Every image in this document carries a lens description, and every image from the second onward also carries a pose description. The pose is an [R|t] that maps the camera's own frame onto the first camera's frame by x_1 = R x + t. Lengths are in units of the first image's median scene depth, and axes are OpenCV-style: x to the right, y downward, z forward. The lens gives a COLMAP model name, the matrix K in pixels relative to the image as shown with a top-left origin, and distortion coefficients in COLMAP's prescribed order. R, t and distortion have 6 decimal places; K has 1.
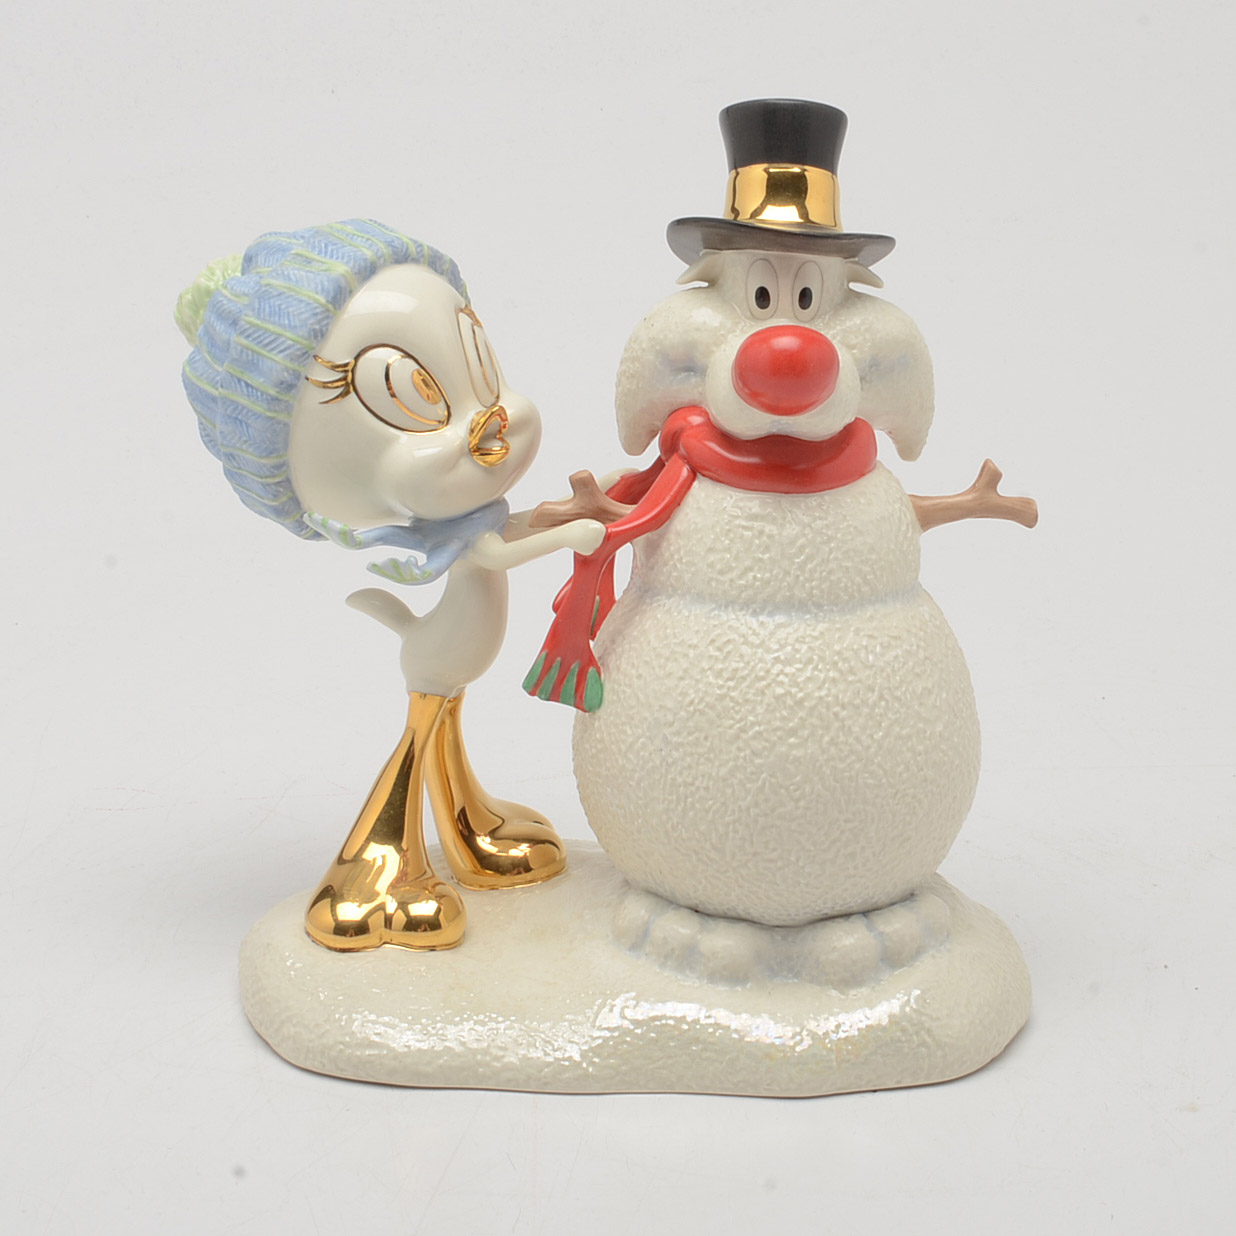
lens RADIAL K [[3441.0, 0, 666.3], [0, 3441.0, 617.1], [0, 0, 1]] dist [0.006483, -0.105545]
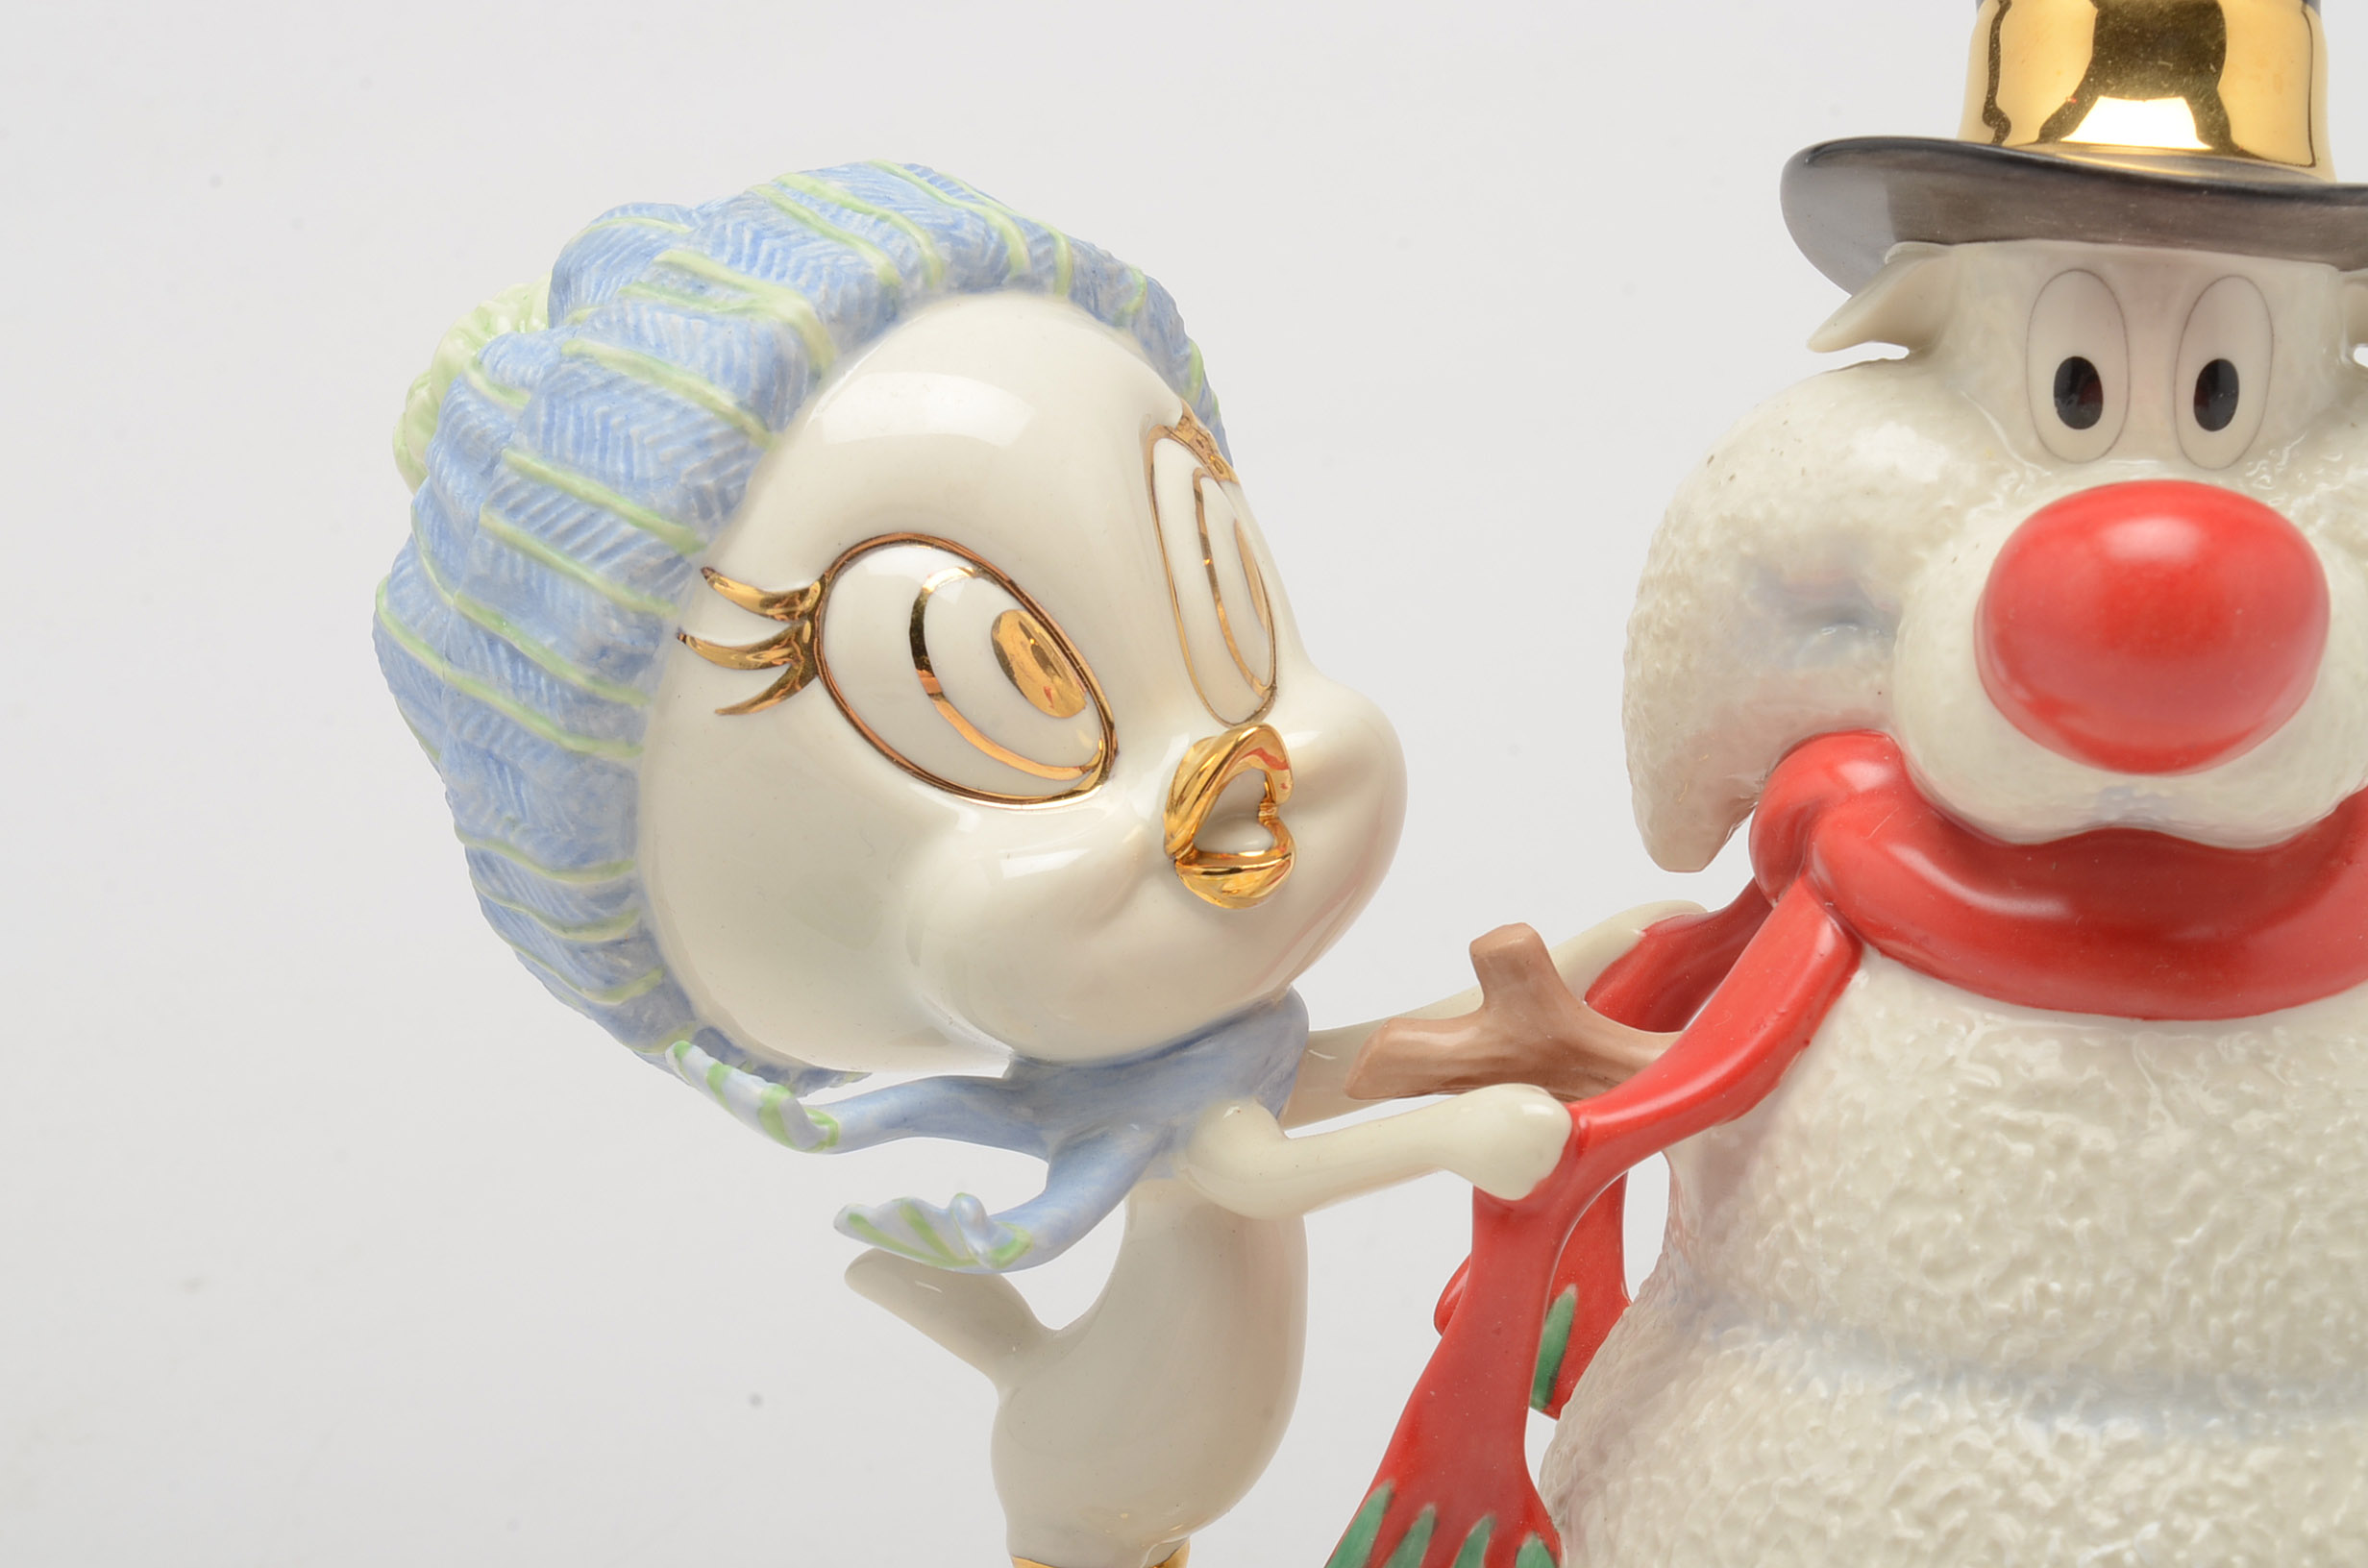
lens RADIAL K [[5365.7, 0, 1184.9], [0, 5365.7, 833.1], [0, 0, 1]] dist [-0.070047, 0.383866]
pose [[0.989895, 0.010806, -0.141389, 0.016704], [-0.013008, 0.999808, -0.014659, -0.044003], [0.141204, 0.016350, 0.989846, 0.501622]]
